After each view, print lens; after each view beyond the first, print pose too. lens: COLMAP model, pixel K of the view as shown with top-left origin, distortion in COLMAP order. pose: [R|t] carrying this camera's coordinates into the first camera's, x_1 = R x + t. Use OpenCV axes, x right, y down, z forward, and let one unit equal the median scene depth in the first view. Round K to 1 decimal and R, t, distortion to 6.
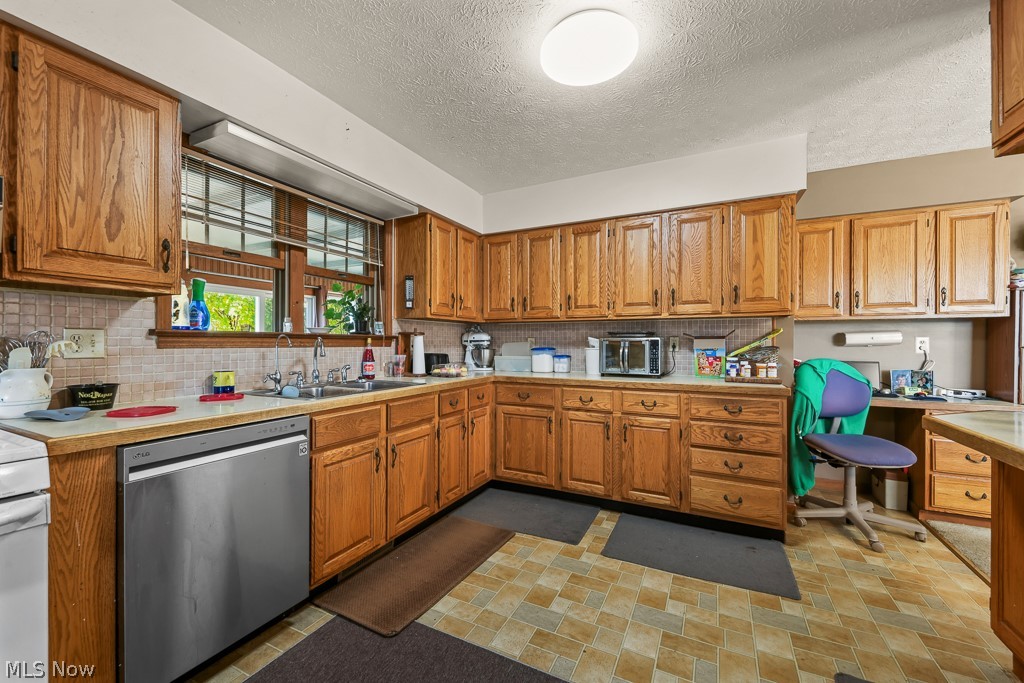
lens RADIAL K [[408.1, 0, 510.0], [0, 408.1, 342.8], [0, 0, 1]] dist [0.012691, -0.002628]
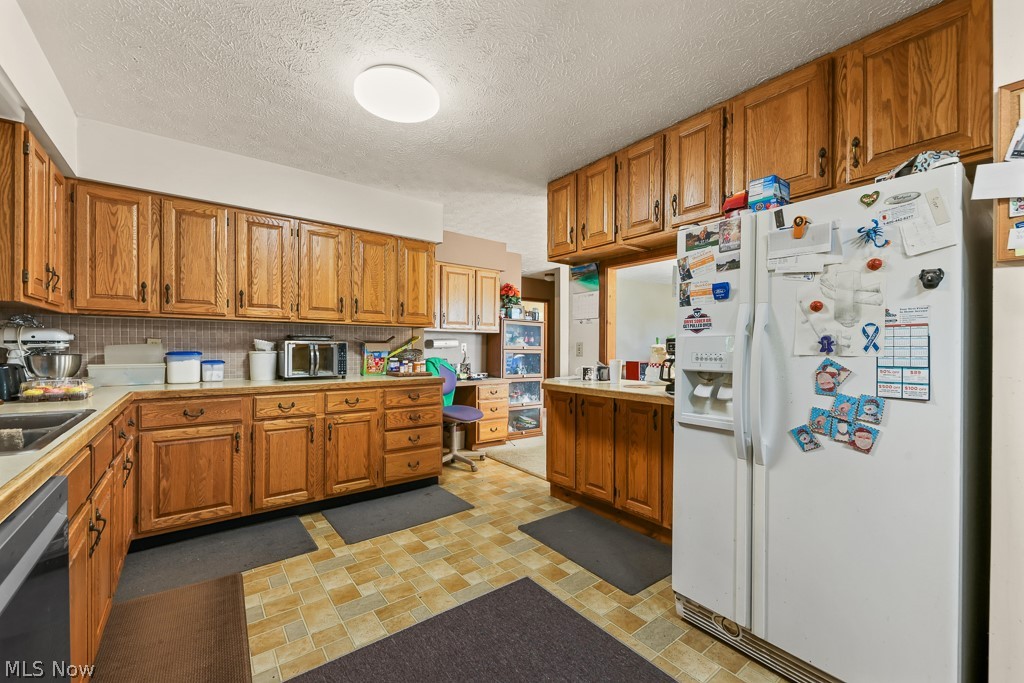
lens RADIAL K [[408.1, 0, 509.3], [0, 408.1, 347.1], [0, 0, 1]] dist [0.012691, -0.002628]
pose [[0.438635, 0.001096, 0.898664, -0.434361], [-0.004505, 0.999989, 0.000979, -0.000676], [-0.898654, -0.004478, 0.438636, 0.121027]]
